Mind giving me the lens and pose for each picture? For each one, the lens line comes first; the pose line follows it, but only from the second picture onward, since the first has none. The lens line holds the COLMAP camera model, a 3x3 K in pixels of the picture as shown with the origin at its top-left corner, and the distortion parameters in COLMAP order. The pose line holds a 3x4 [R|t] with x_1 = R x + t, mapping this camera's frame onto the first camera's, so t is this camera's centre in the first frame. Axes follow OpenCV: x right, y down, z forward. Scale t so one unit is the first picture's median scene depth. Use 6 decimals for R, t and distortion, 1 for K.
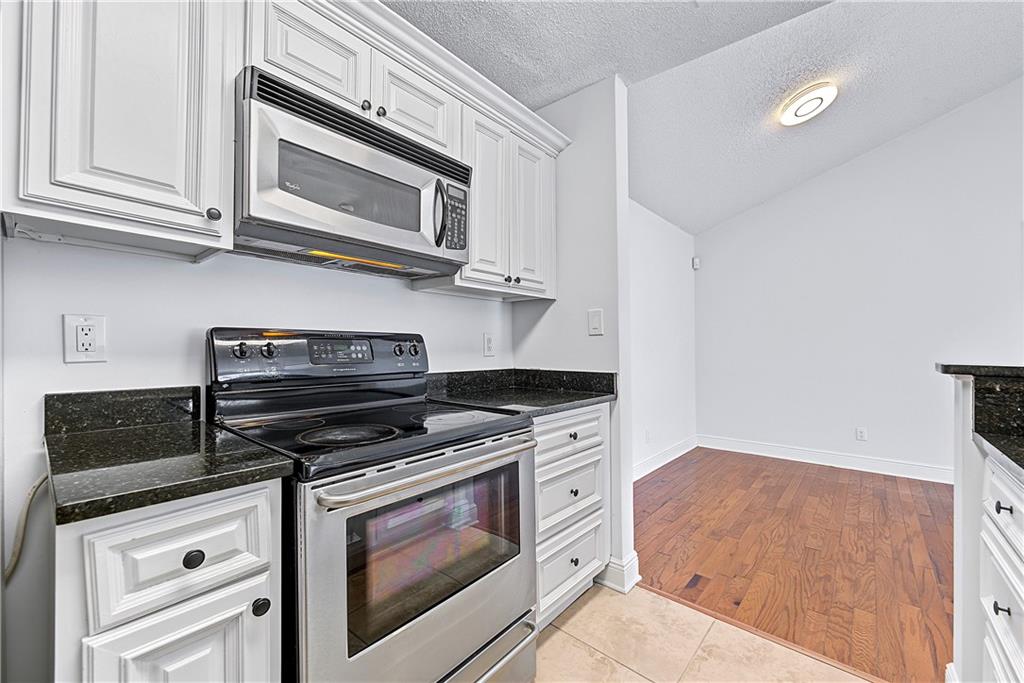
lens RADIAL K [[411.7, 0, 512.5], [0, 411.7, 340.4], [0, 0, 1]] dist [-0.002517, 0.000081]
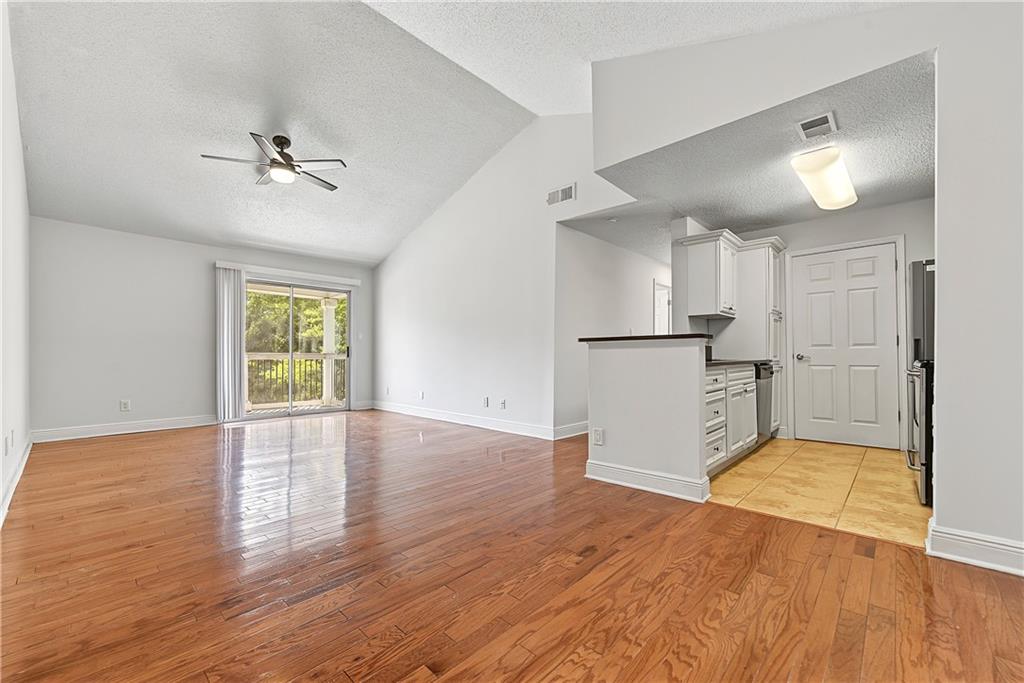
lens RADIAL K [[411.7, 0, 504.3], [0, 411.7, 353.6], [0, 0, 1]] dist [-0.002517, 0.000081]
pose [[-0.998468, -0.007005, 0.054886, 1.496691], [-0.007652, 0.999904, -0.011591, 0.139043], [-0.054800, -0.011993, -0.998425, 2.398437]]
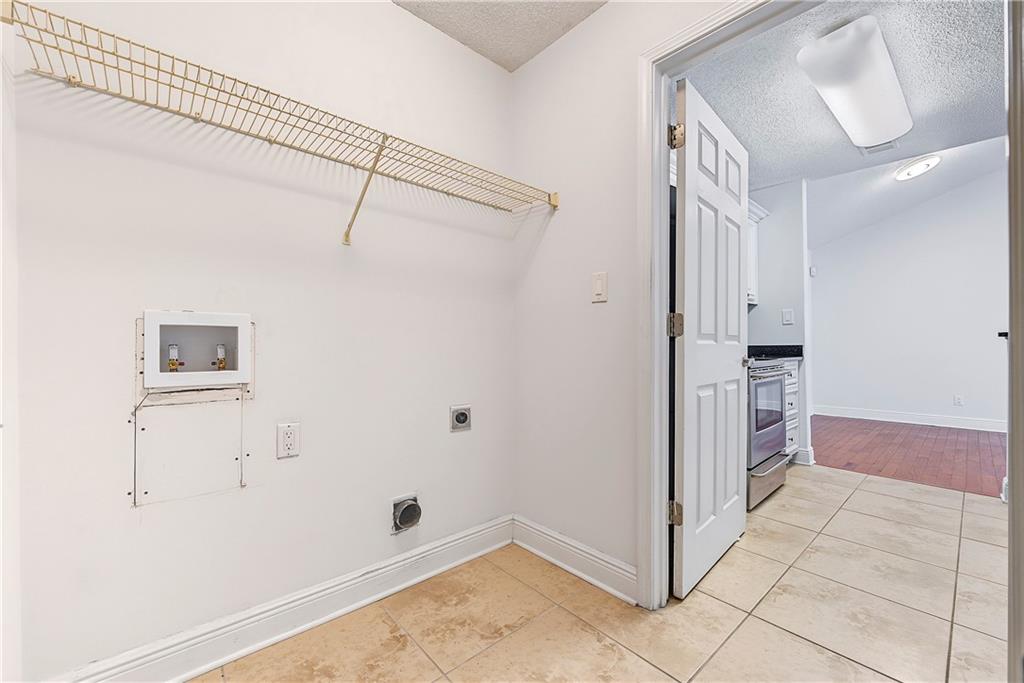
lens RADIAL K [[411.7, 0, 513.6], [0, 411.7, 348.3], [0, 0, 1]] dist [-0.002517, 0.000081]
pose [[0.991849, -0.009136, -0.127092, -0.877387], [0.010947, 0.999848, 0.013562, 0.063213], [0.126949, -0.014843, 0.991798, -1.068640]]
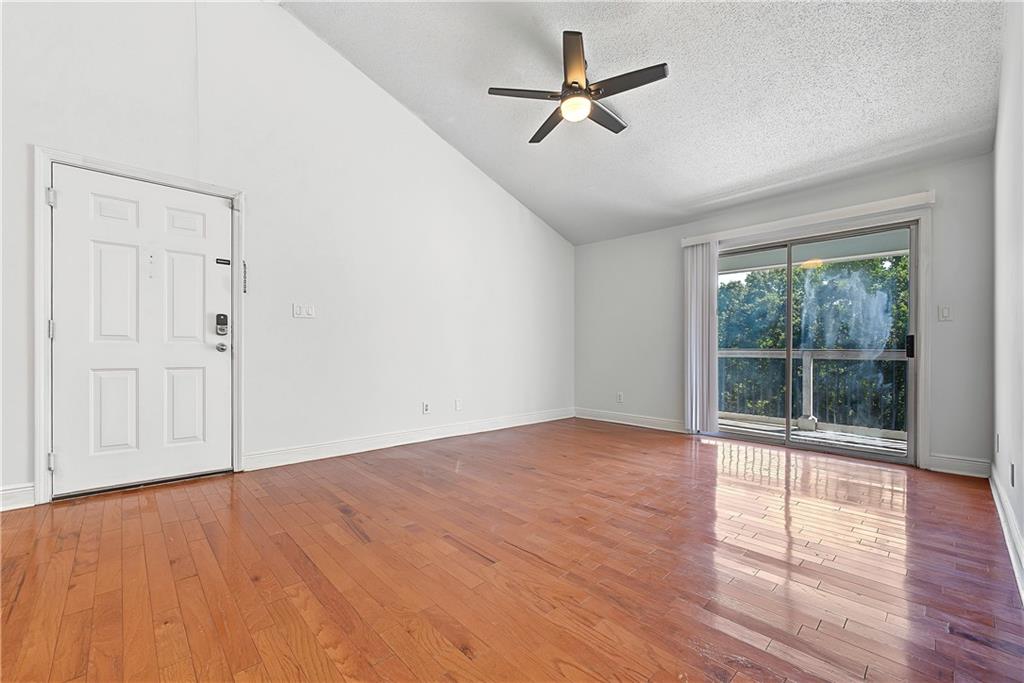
lens RADIAL K [[411.7, 0, 512.8], [0, 411.7, 351.6], [0, 0, 1]] dist [-0.002517, 0.000081]
pose [[0.107039, -0.003052, 0.994250, 1.096818], [-0.015154, 0.999874, 0.004701, 0.133818], [-0.994139, -0.015570, 0.106979, 0.067957]]
